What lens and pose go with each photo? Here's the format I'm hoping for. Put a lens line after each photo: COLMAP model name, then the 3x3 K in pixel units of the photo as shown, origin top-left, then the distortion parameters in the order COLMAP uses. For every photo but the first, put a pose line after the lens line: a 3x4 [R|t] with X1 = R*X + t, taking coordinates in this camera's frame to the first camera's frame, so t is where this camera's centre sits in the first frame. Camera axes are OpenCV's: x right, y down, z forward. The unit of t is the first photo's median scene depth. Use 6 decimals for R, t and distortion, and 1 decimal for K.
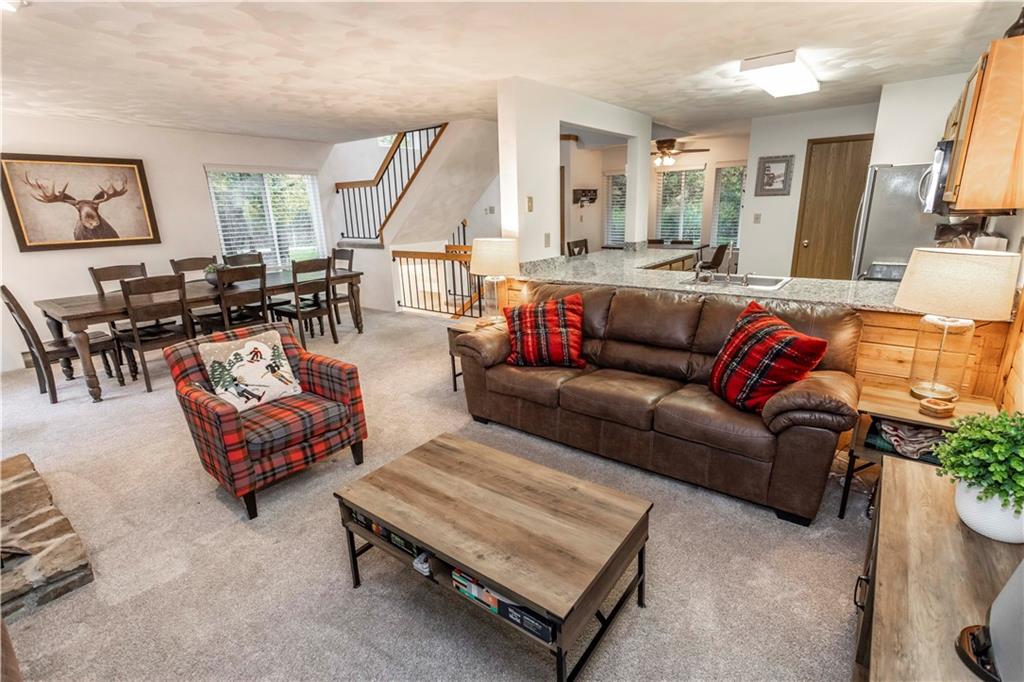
lens RADIAL K [[481.0, 0, 511.1], [0, 481.0, 341.9], [0, 0, 1]] dist [0.006020, 0.000145]
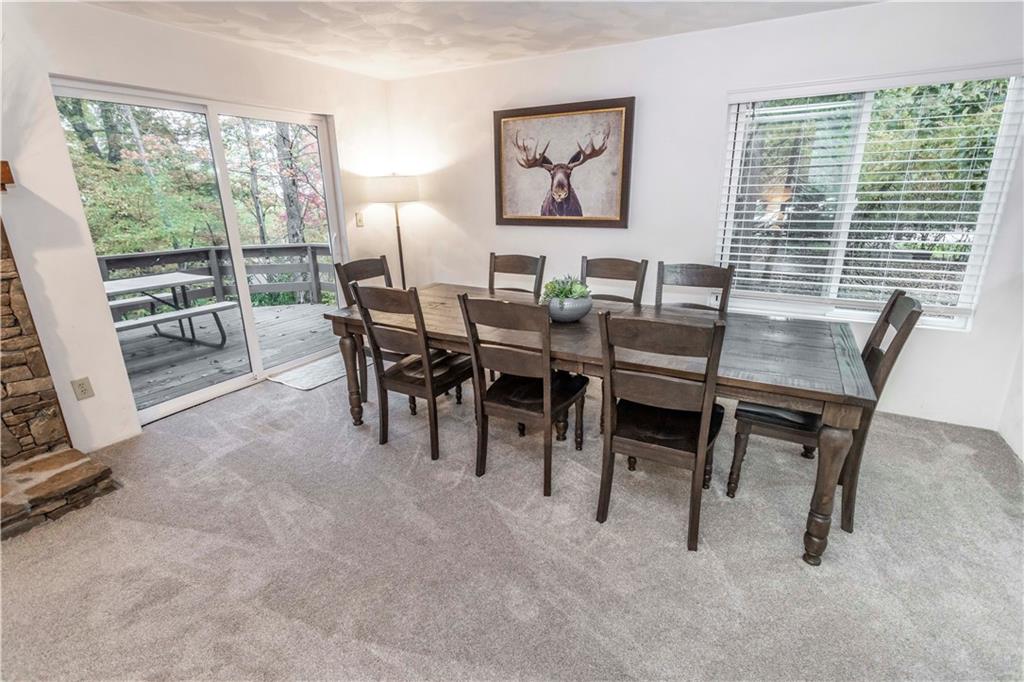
lens RADIAL K [[481.0, 0, 516.8], [0, 481.0, 341.5], [0, 0, 1]] dist [0.006020, 0.000145]
pose [[0.137924, 0.324521, -0.935769, -0.090693], [-0.260466, 0.923427, 0.281850, -0.228625], [0.955581, 0.204862, 0.211890, 0.824074]]
